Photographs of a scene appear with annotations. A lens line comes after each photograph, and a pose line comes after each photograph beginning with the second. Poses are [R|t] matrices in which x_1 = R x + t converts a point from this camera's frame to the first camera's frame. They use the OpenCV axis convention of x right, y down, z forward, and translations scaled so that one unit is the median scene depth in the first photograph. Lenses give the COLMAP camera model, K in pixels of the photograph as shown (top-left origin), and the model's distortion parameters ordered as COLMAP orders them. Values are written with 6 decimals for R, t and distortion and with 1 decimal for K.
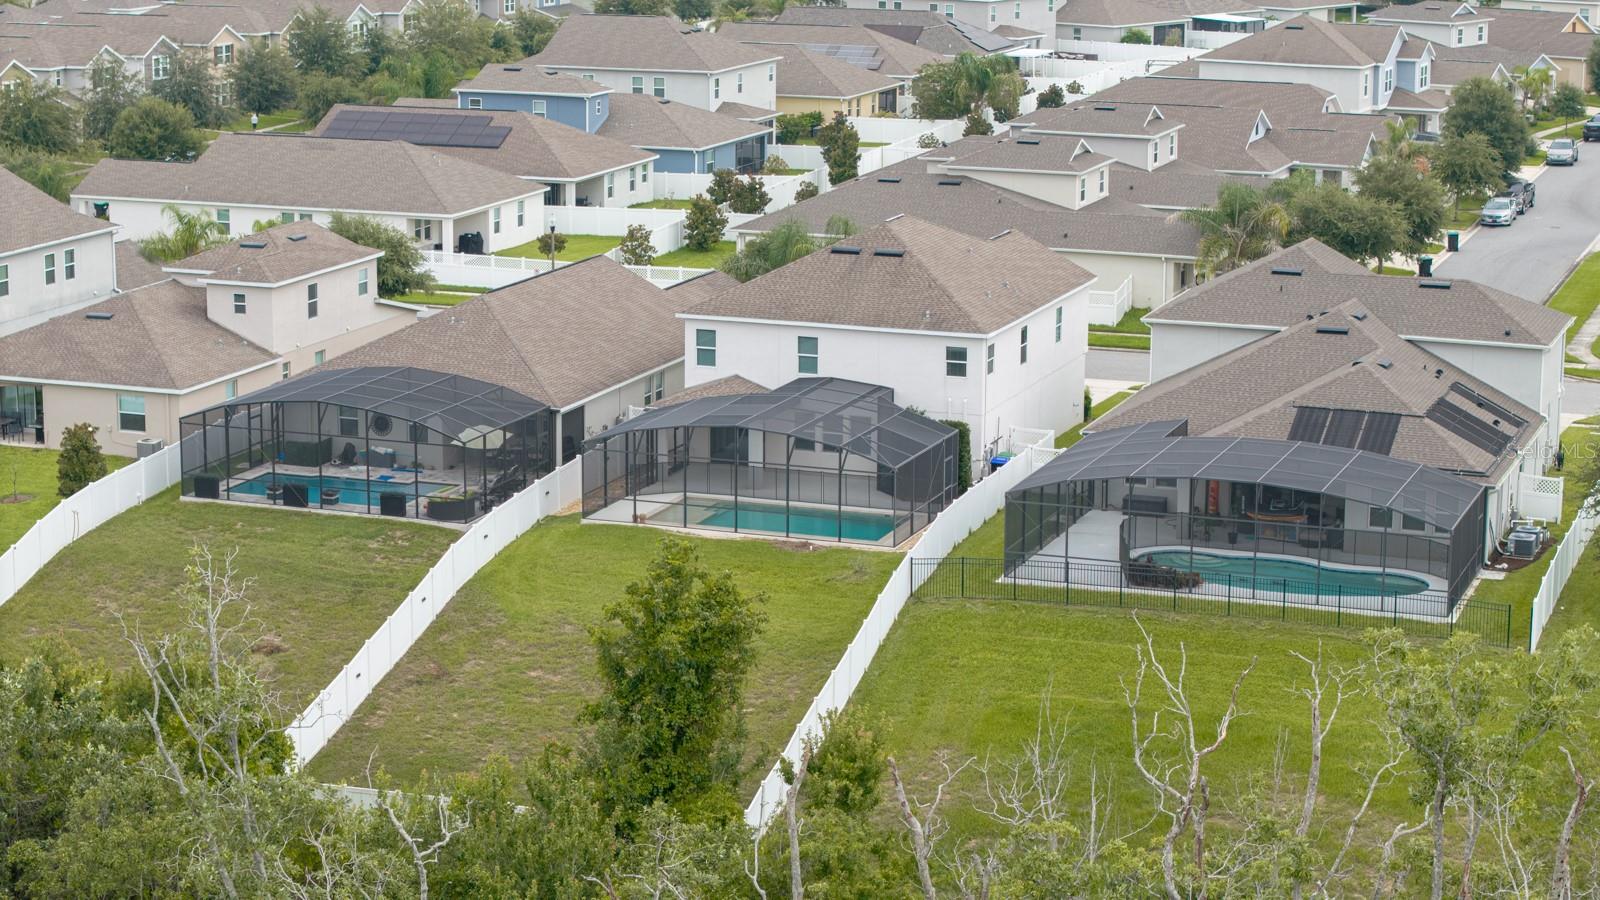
lens RADIAL K [[3215.4, 0, 800.0], [0, 3215.4, 450.0], [0, 0, 1]] dist [-0.228388, 1.053625]
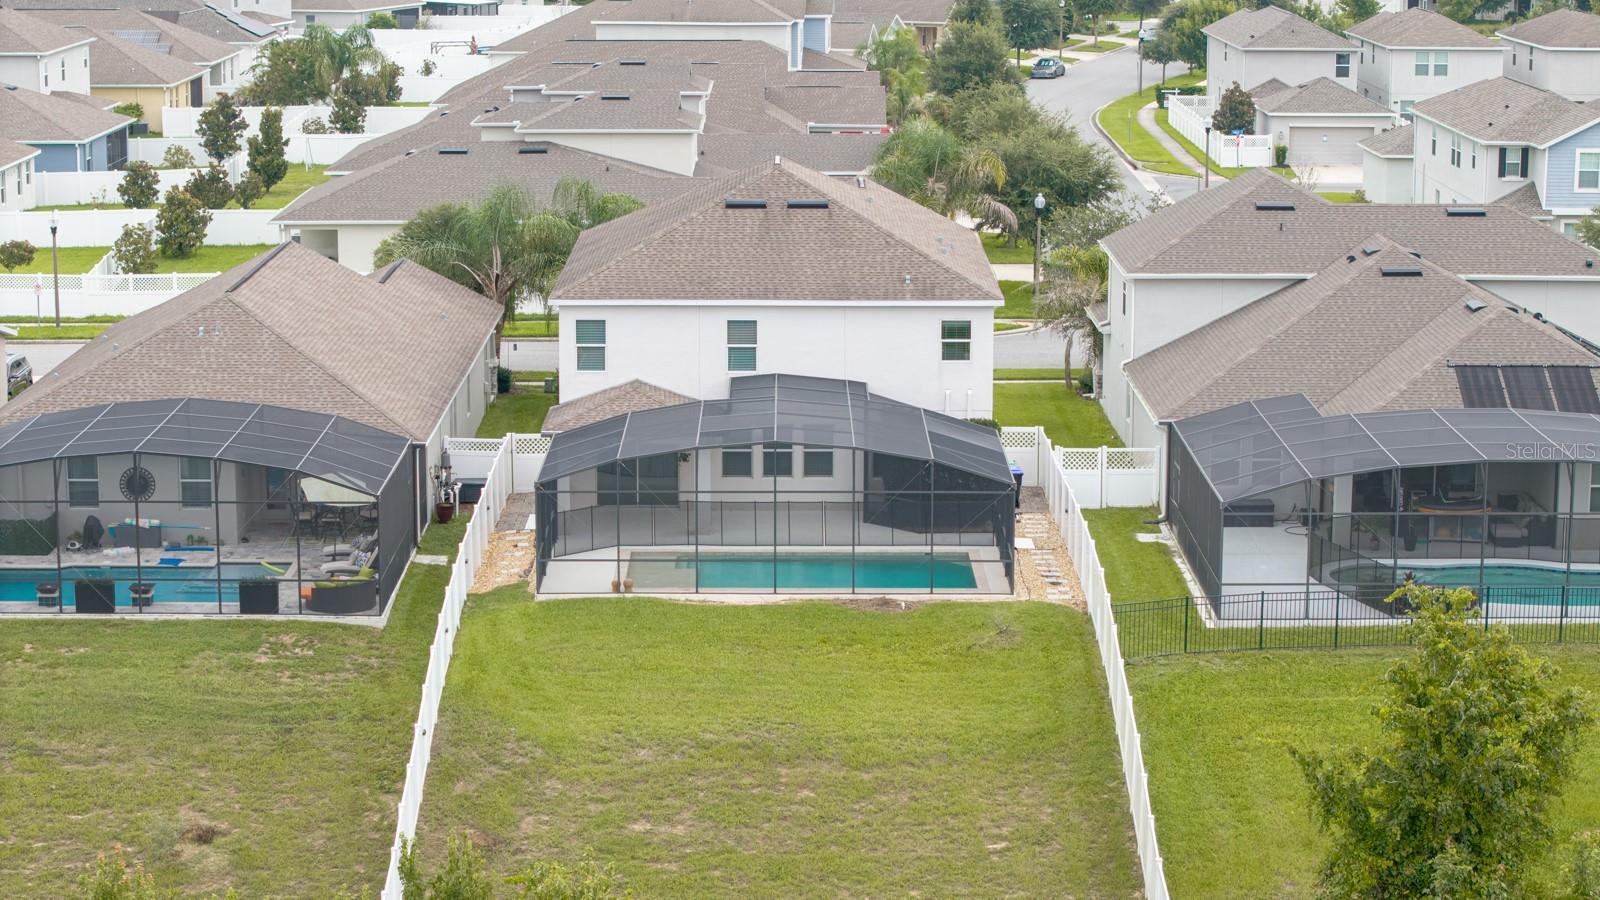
lens RADIAL K [[3215.4, 0, 800.0], [0, 3215.4, 450.0], [0, 0, 1]] dist [-0.228388, 1.053625]
pose [[0.934560, -0.070623, 0.348726, -0.243060], [0.075492, 0.997146, -0.000375, -0.004750], [-0.347705, 0.026677, 0.937225, 0.317628]]
